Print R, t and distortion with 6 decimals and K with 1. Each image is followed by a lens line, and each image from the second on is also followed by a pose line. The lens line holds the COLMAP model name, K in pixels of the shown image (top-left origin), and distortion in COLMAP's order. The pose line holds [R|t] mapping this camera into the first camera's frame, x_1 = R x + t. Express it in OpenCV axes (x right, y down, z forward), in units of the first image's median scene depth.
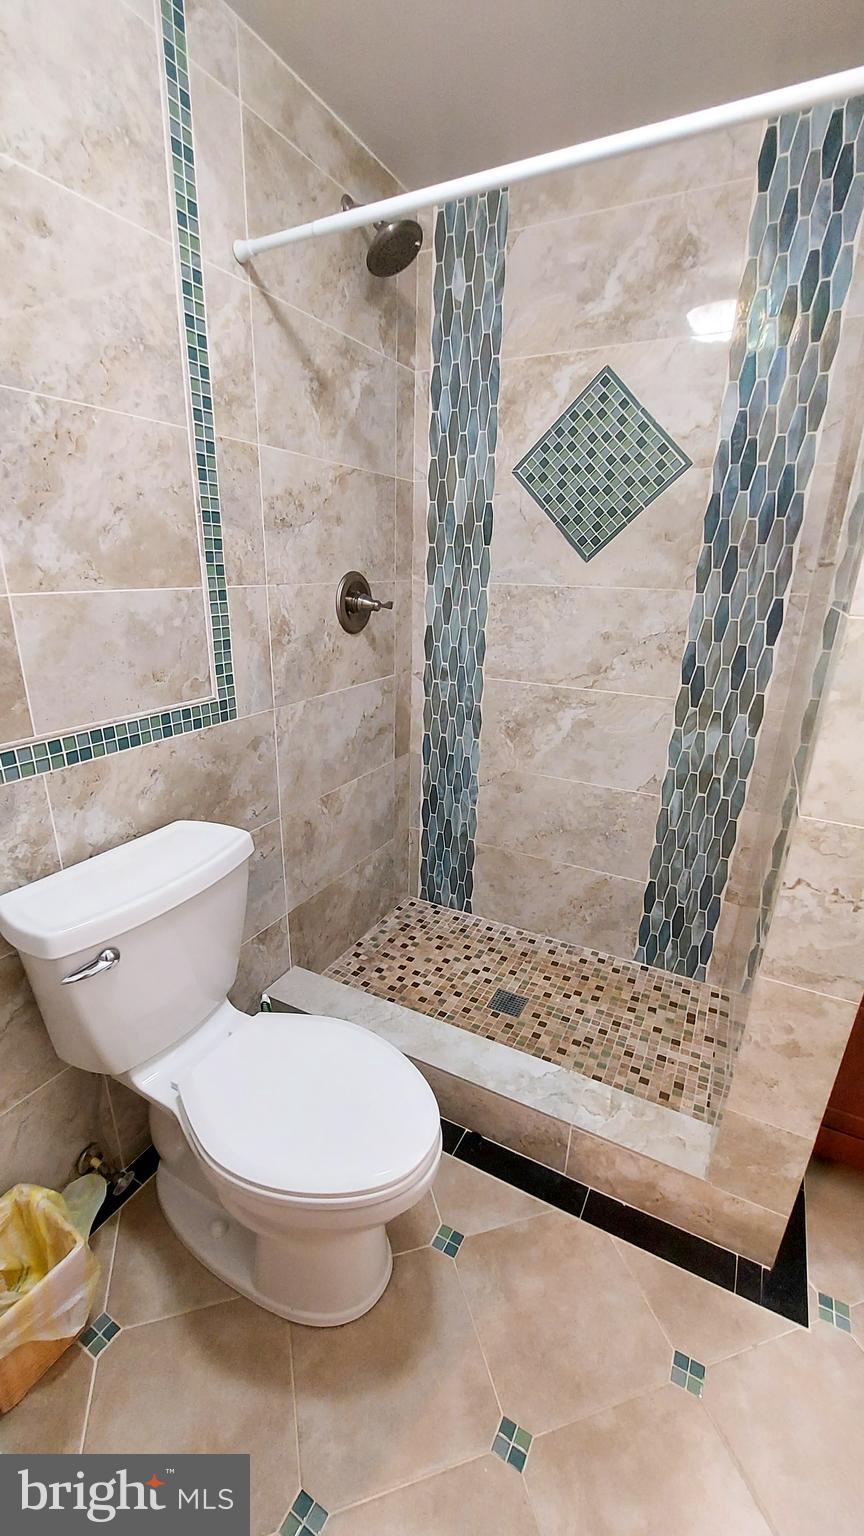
lens RADIAL K [[613.9, 0, 427.4], [0, 613.9, 768.8], [0, 0, 1]] dist [-0.022680, 0.001494]
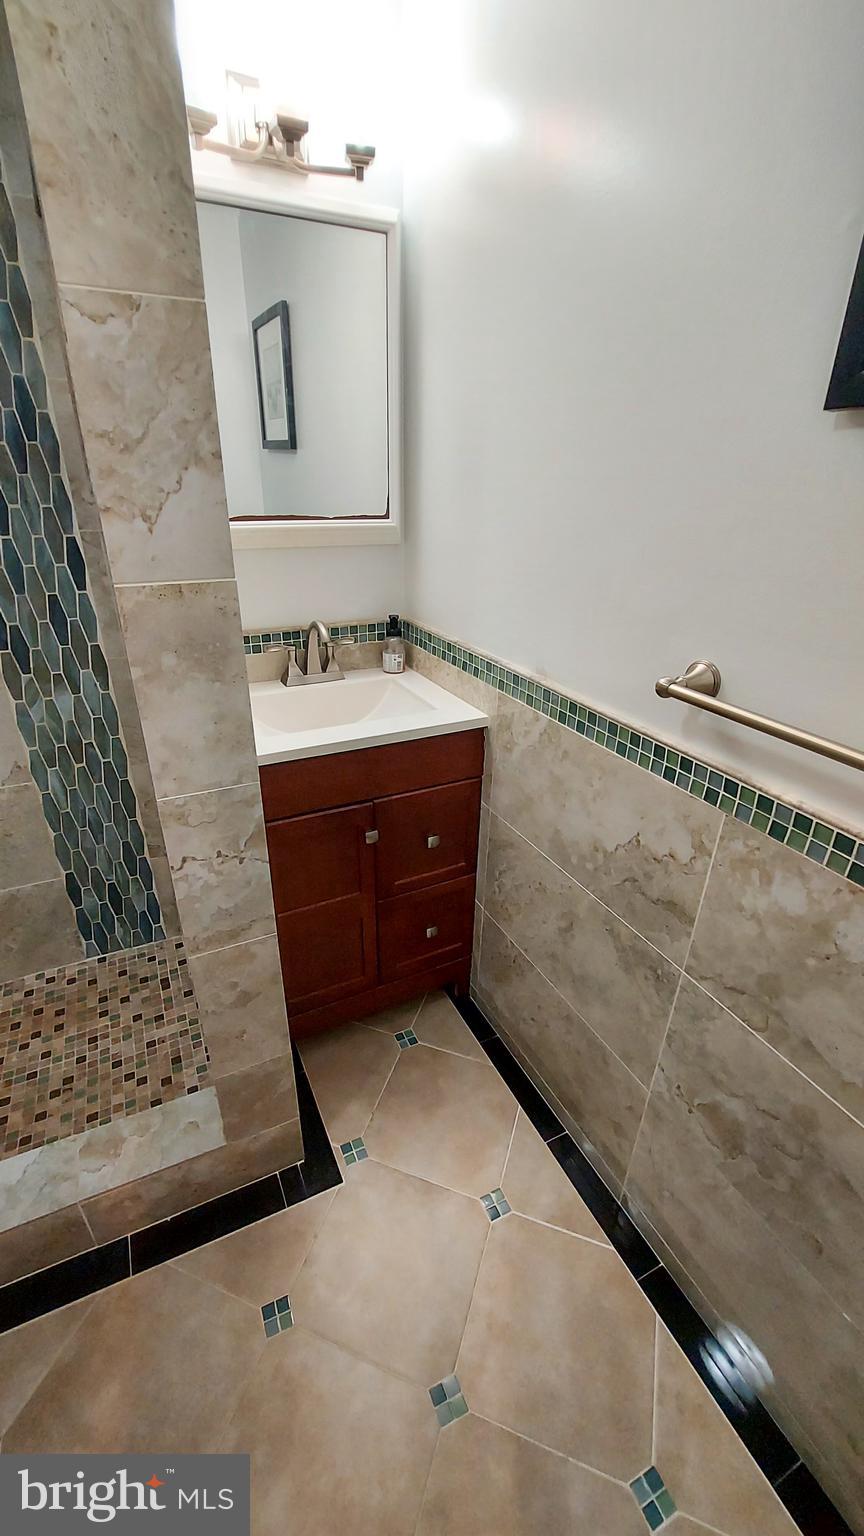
lens RADIAL K [[613.9, 0, 433.8], [0, 613.9, 773.6], [0, 0, 1]] dist [-0.022680, 0.001494]
pose [[0.574132, -0.371851, 0.729451, 0.095488], [0.262040, 0.927510, 0.266570, -0.049499], [-0.775698, 0.038100, 0.629953, 0.041844]]
